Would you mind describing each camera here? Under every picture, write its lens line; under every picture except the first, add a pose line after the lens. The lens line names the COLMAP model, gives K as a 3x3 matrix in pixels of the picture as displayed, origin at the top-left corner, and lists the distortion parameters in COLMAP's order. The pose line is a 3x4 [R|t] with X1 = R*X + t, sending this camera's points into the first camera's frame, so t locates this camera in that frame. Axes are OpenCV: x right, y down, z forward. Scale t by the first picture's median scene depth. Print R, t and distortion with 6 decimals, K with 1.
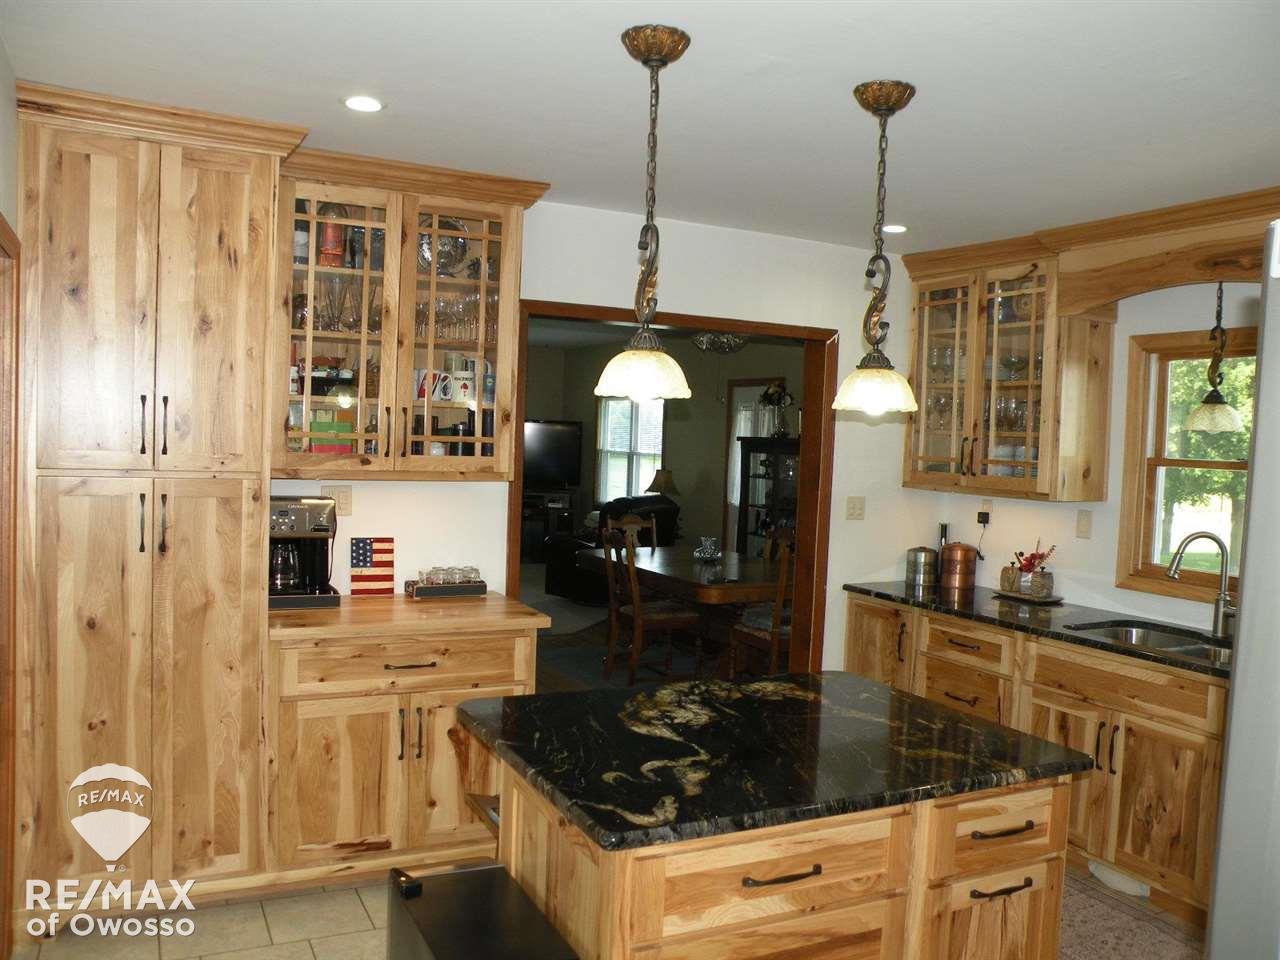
lens RADIAL K [[1024.0, 0, 639.8], [0, 1024.0, 480.0], [0, 0, 1]] dist [-0.119577, 0.023380]
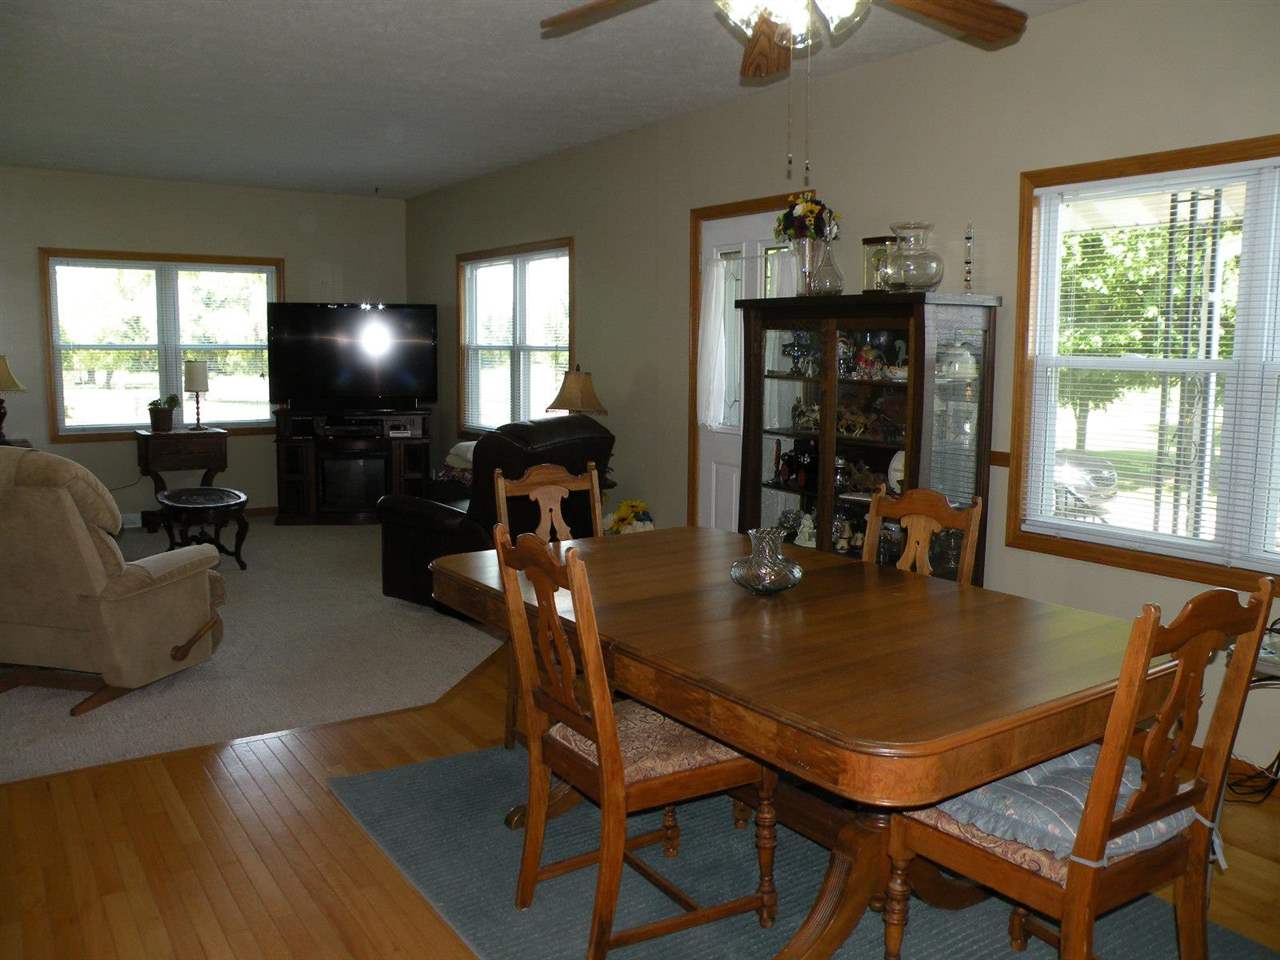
lens RADIAL K [[1024.0, 0, 634.1], [0, 1024.0, 480.2], [0, 0, 1]] dist [-0.119577, 0.023380]
pose [[0.991278, -0.041662, 0.125028, -0.021914], [0.030480, 0.995471, 0.090051, 0.000330], [-0.128214, -0.085454, 0.988058, 0.432347]]
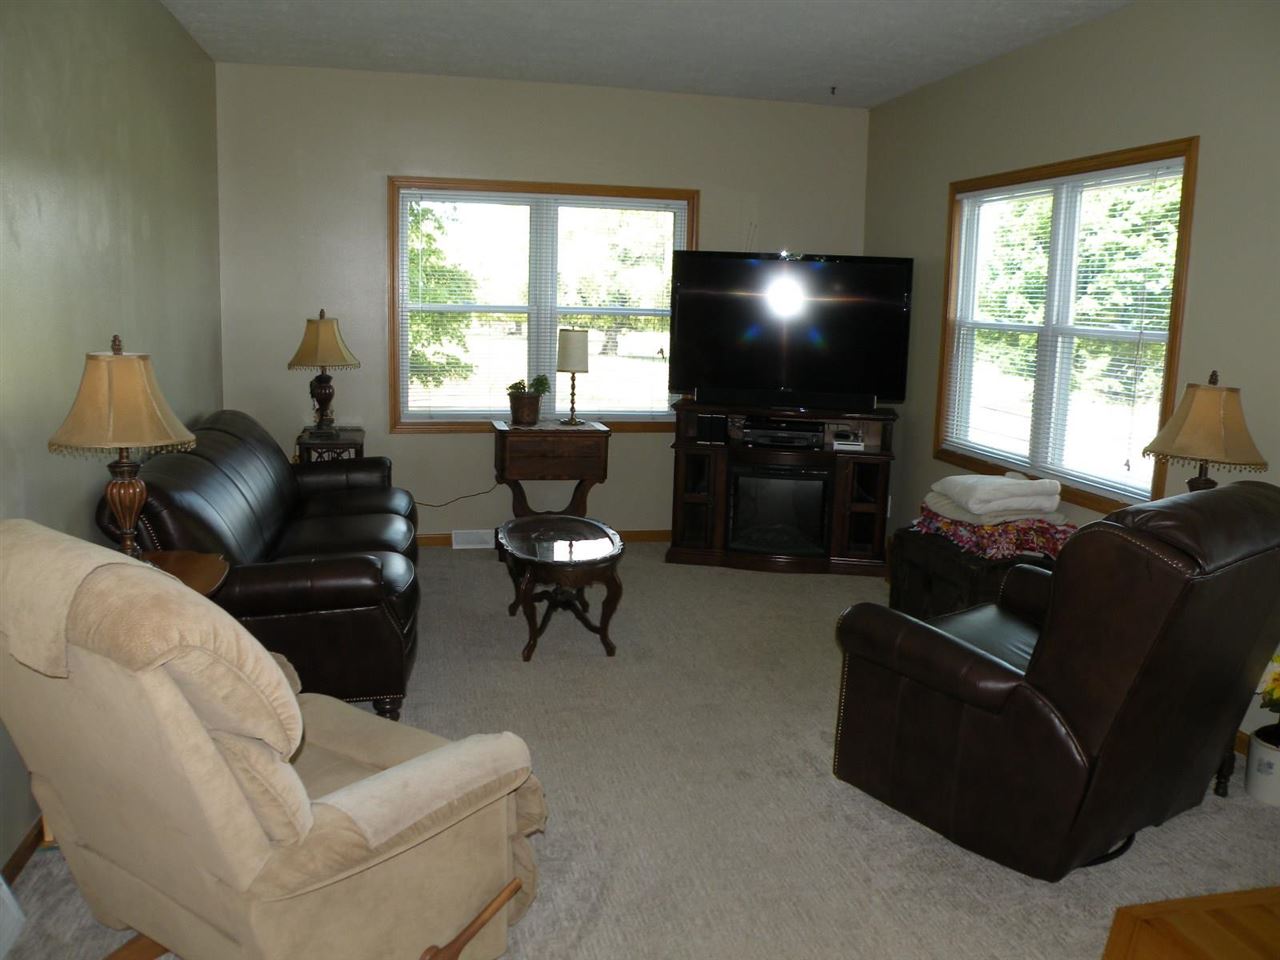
lens RADIAL K [[1024.0, 0, 644.7], [0, 1024.0, 476.7], [0, 0, 1]] dist [-0.119577, 0.023380]
pose [[0.968811, 0.031508, -0.245790, -0.075600], [-0.002026, 0.992858, 0.119287, -0.019053], [0.247793, -0.115069, 0.961955, 0.699385]]
